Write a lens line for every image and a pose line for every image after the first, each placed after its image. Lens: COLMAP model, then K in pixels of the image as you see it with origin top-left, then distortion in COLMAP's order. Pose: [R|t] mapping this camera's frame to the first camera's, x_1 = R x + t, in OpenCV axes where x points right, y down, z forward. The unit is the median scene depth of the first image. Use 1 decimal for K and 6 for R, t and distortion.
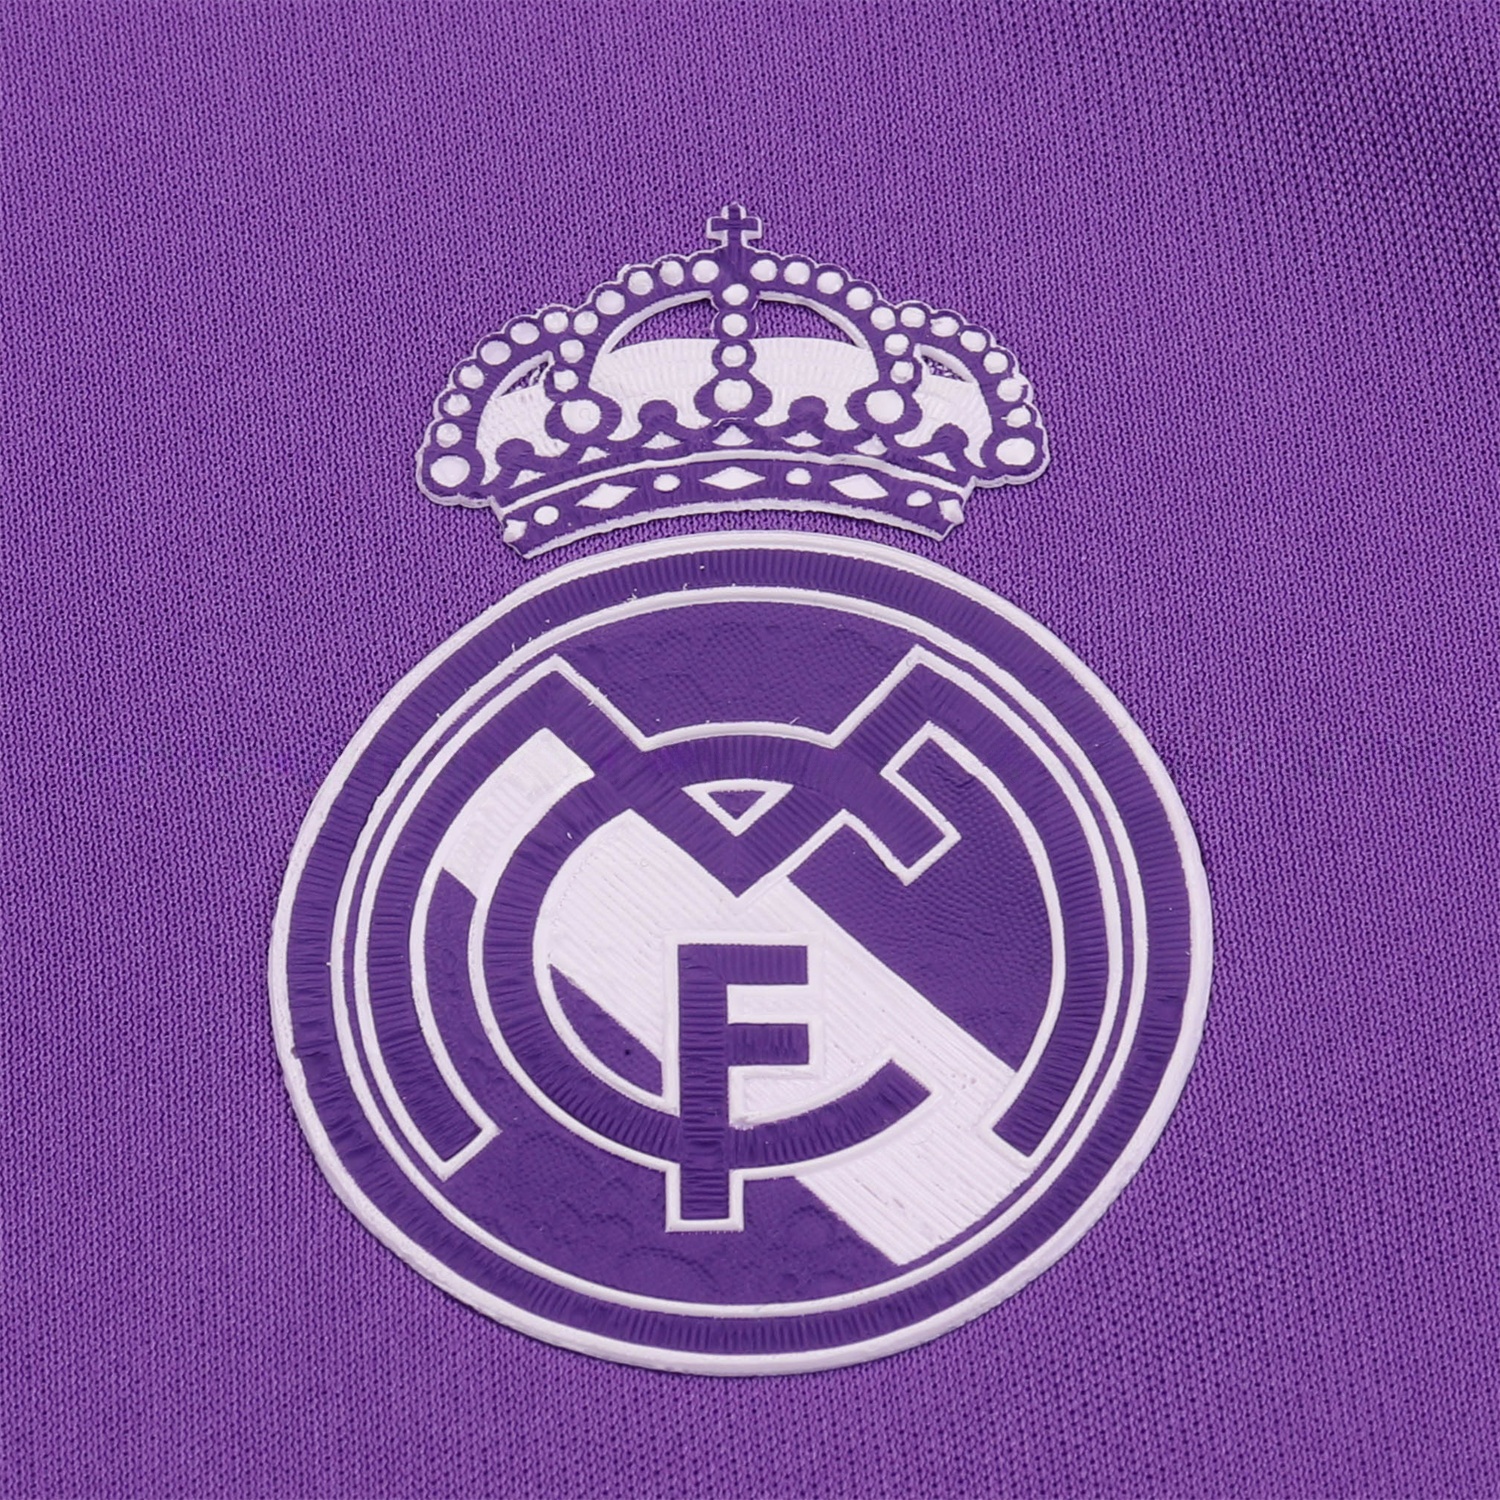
lens RADIAL K [[4260.3, 0, 750.0], [0, 4260.3, 750.0], [0, 0, 1]] dist [0.117091, 1.759377]
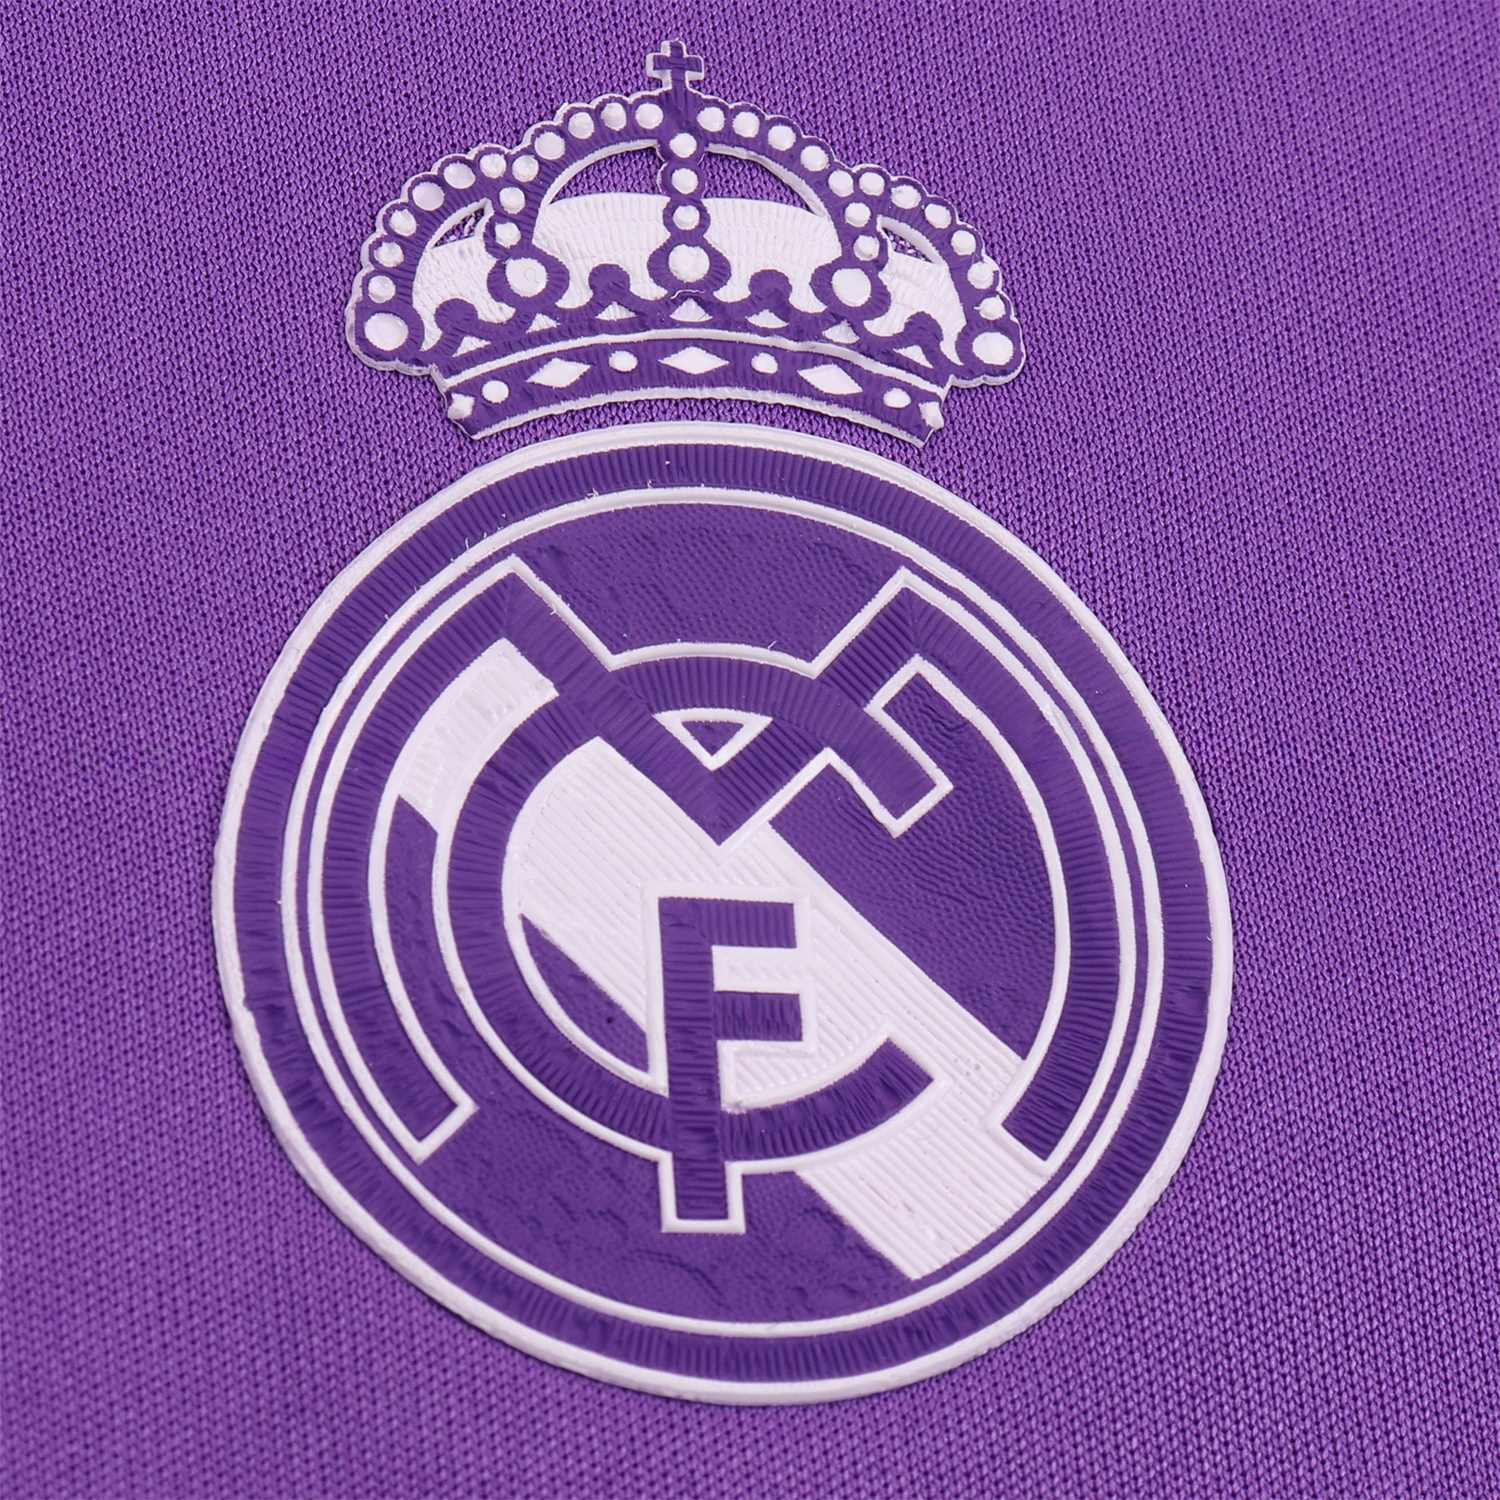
lens RADIAL K [[4260.3, 0, 750.0], [0, 4260.3, 750.0], [0, 0, 1]] dist [0.117091, 1.759377]
pose [[0.992481, 0.056338, 0.108662, -0.095092], [-0.064169, 0.995483, 0.069974, -0.049375], [-0.104229, -0.076421, 0.991613, 0.088636]]
